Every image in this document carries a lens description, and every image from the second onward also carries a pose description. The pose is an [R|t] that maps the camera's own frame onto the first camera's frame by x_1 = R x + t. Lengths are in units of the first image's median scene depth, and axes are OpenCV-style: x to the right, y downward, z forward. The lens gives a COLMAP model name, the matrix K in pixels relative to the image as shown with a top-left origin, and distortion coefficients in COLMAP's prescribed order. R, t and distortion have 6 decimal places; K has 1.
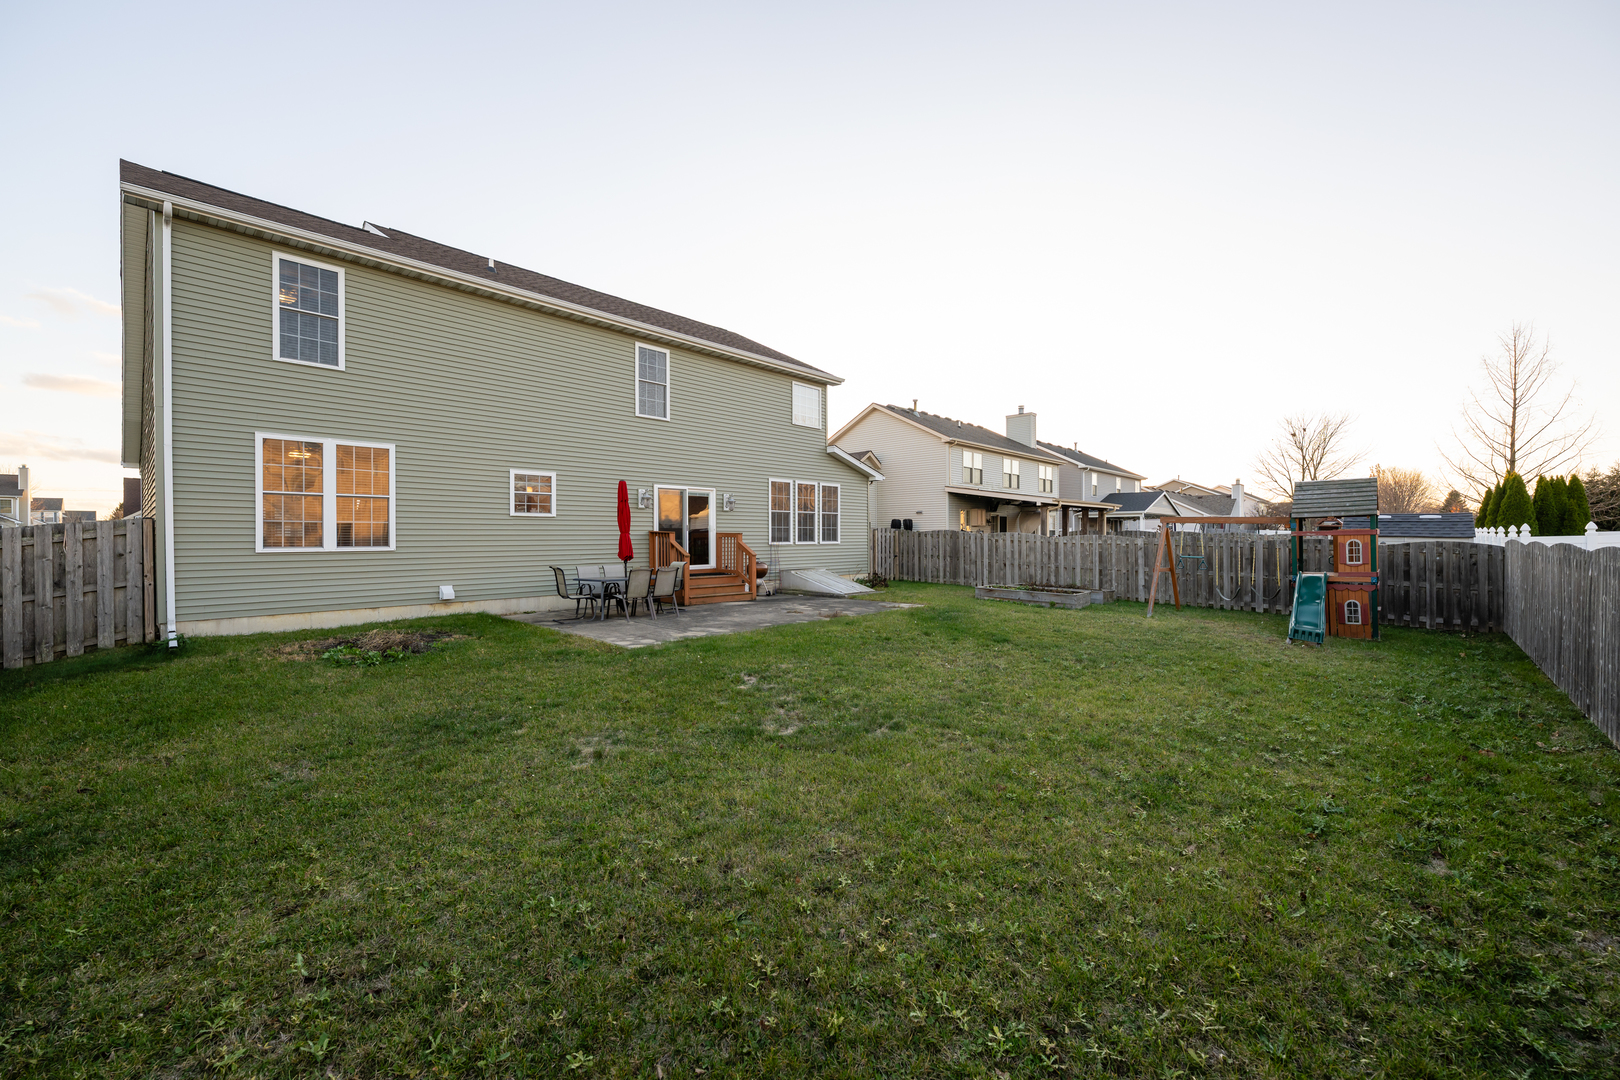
lens RADIAL K [[640.7, 0, 807.4], [0, 640.7, 548.1], [0, 0, 1]] dist [0.002136, 0.000107]
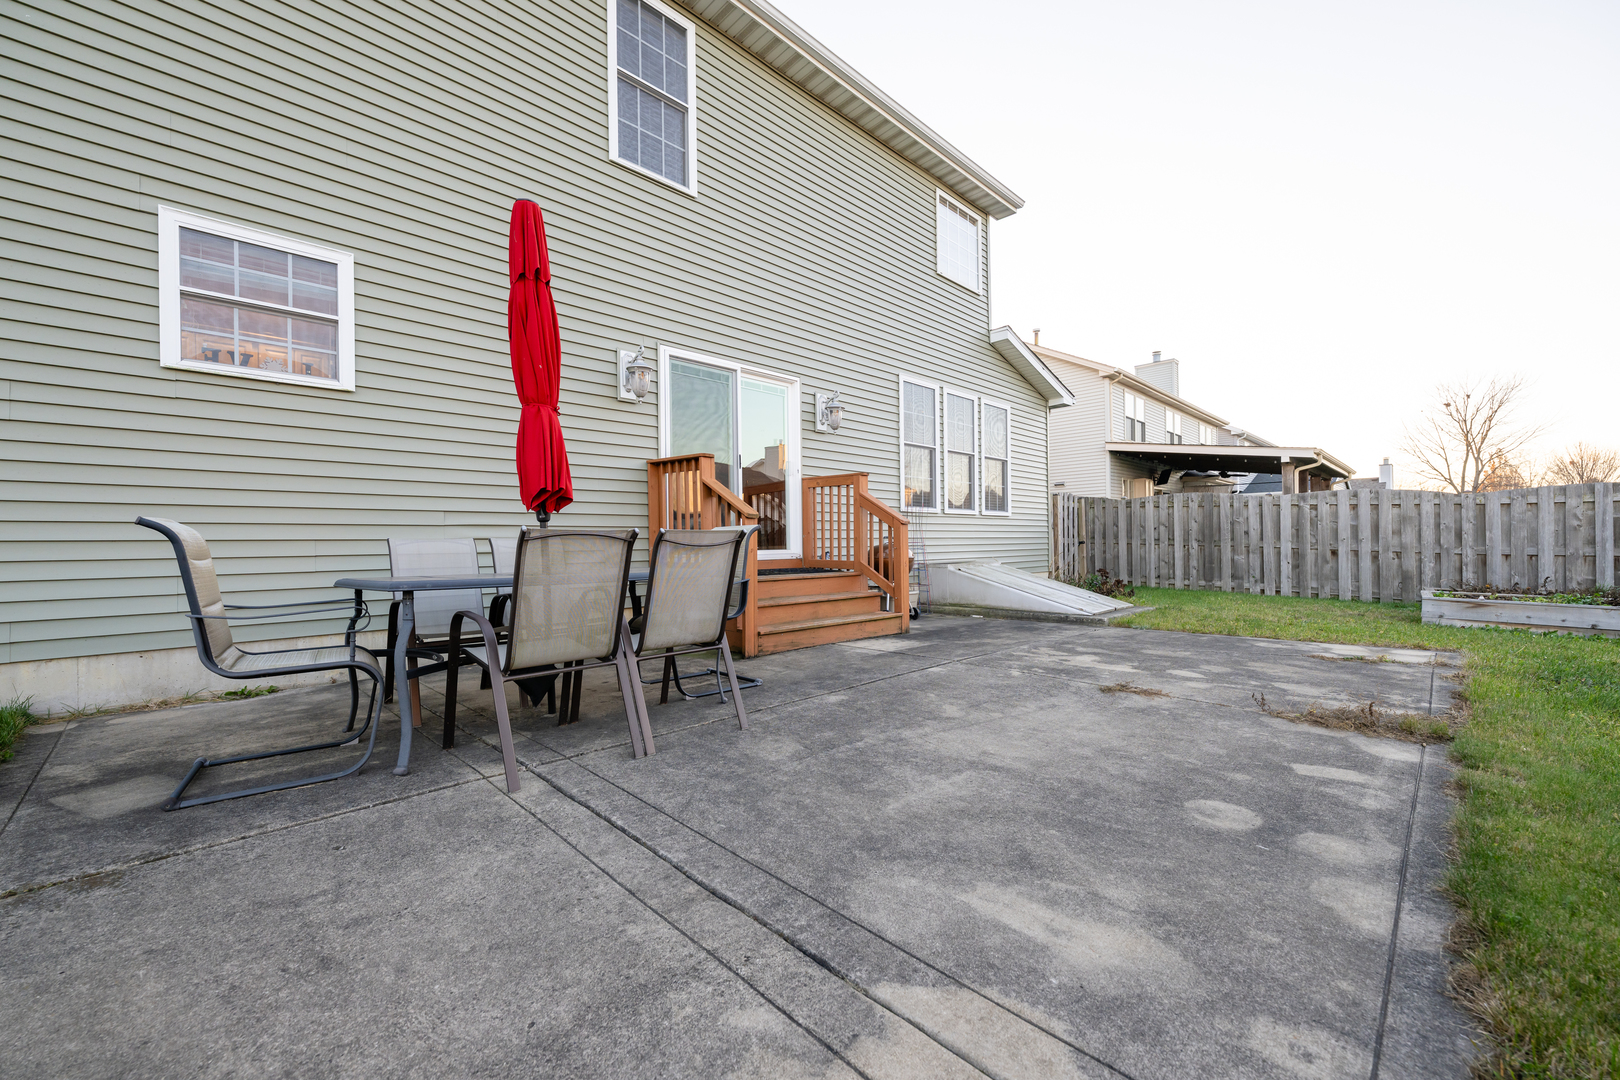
lens RADIAL K [[640.7, 0, 807.4], [0, 640.7, 548.1], [0, 0, 1]] dist [0.002136, 0.000107]
pose [[0.999538, -0.008371, -0.029204, -0.125978], [0.008064, 0.999911, -0.010632, 0.029377], [0.029291, 0.010392, 0.999517, 0.557530]]
